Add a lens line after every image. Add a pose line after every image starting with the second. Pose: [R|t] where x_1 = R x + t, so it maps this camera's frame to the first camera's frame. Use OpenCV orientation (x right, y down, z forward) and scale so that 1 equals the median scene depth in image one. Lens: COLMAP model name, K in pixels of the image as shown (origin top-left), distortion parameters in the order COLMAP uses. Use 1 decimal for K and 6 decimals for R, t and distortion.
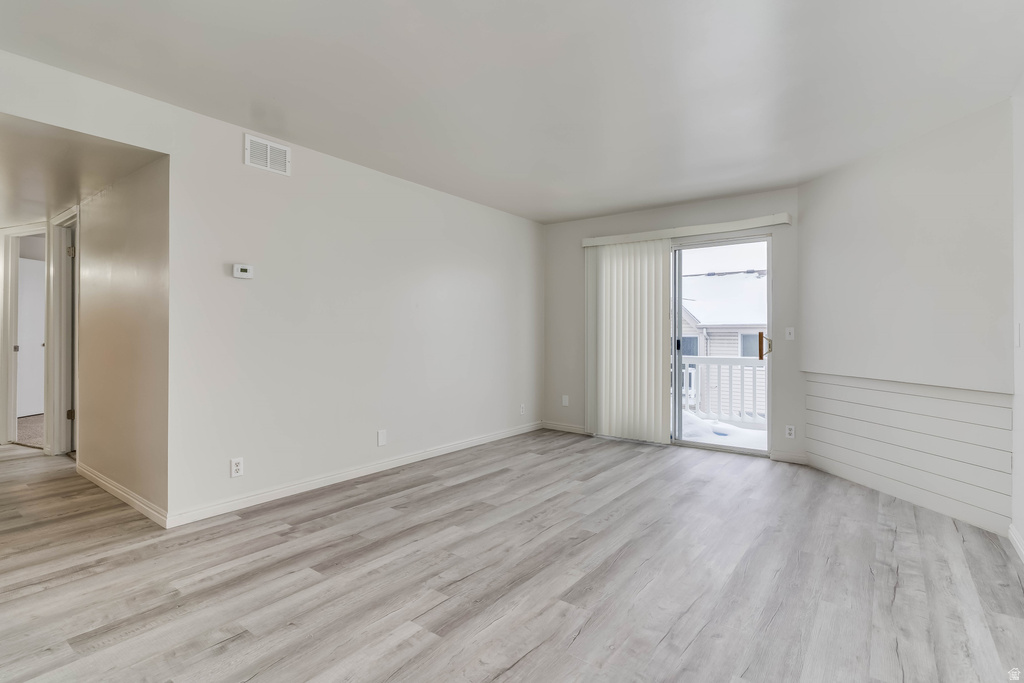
lens RADIAL K [[494.7, 0, 510.9], [0, 494.7, 333.9], [0, 0, 1]] dist [0.003770, -0.000945]
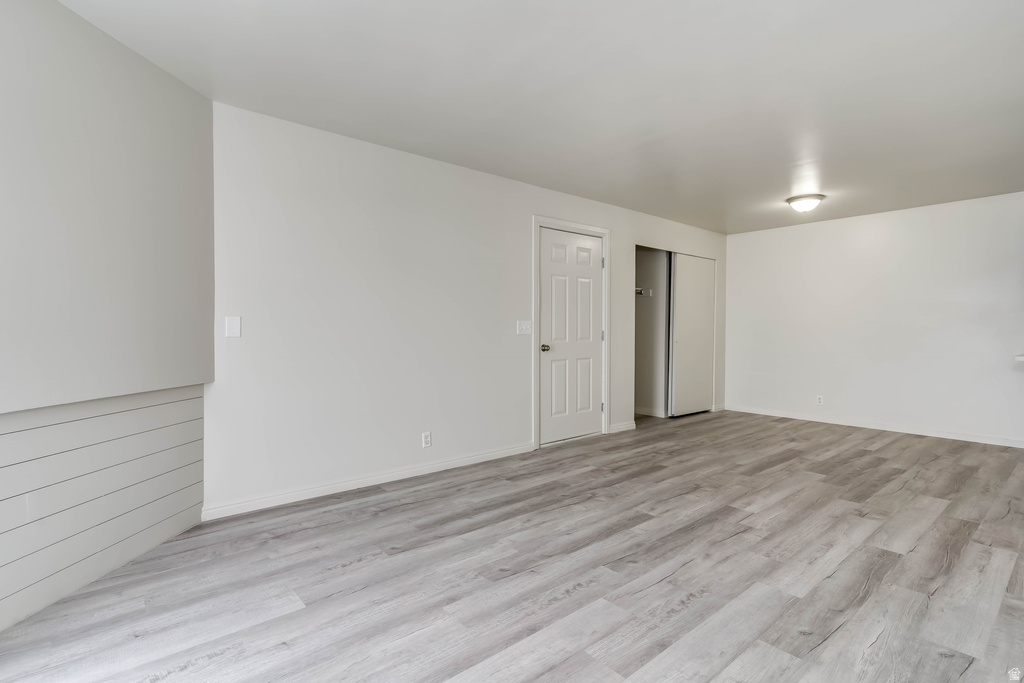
lens RADIAL K [[494.7, 0, 509.9], [0, 494.7, 342.2], [0, 0, 1]] dist [0.003770, -0.000945]
pose [[-0.975928, -0.011615, 0.217781, 0.132259], [-0.005841, 0.999615, 0.027138, 0.002597], [-0.218013, 0.025213, -0.975620, 1.638841]]
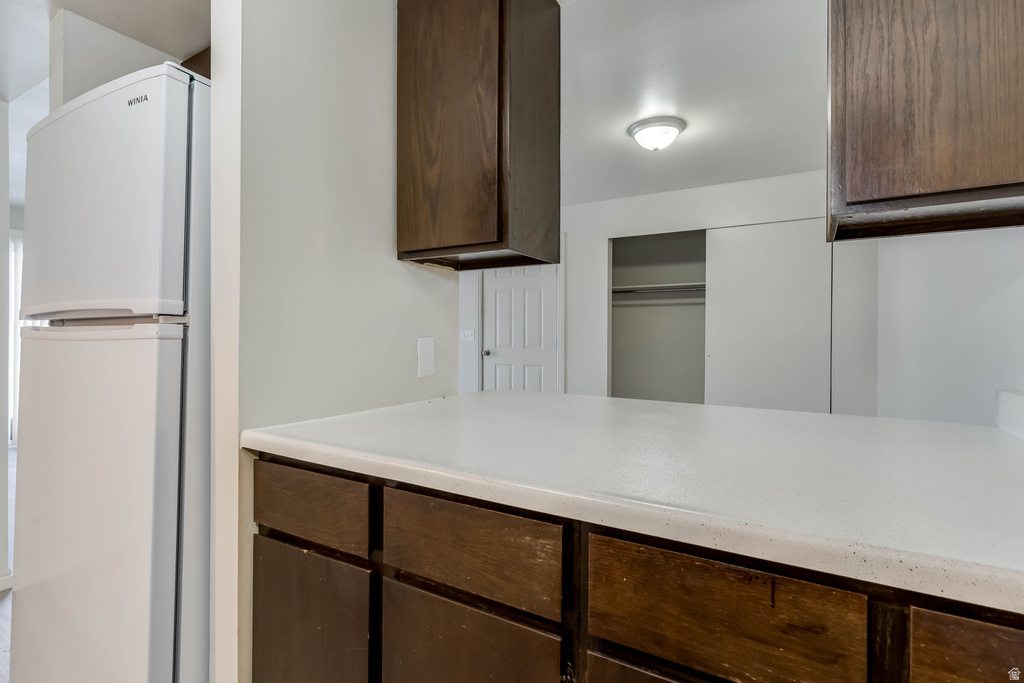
lens RADIAL K [[494.7, 0, 505.1], [0, 494.7, 337.6], [0, 0, 1]] dist [0.003770, -0.000945]
pose [[-0.115025, -0.005240, 0.993349, -1.366089], [-0.004188, 0.999980, 0.004790, -0.003121], [-0.993354, -0.003609, -0.115045, 0.312372]]
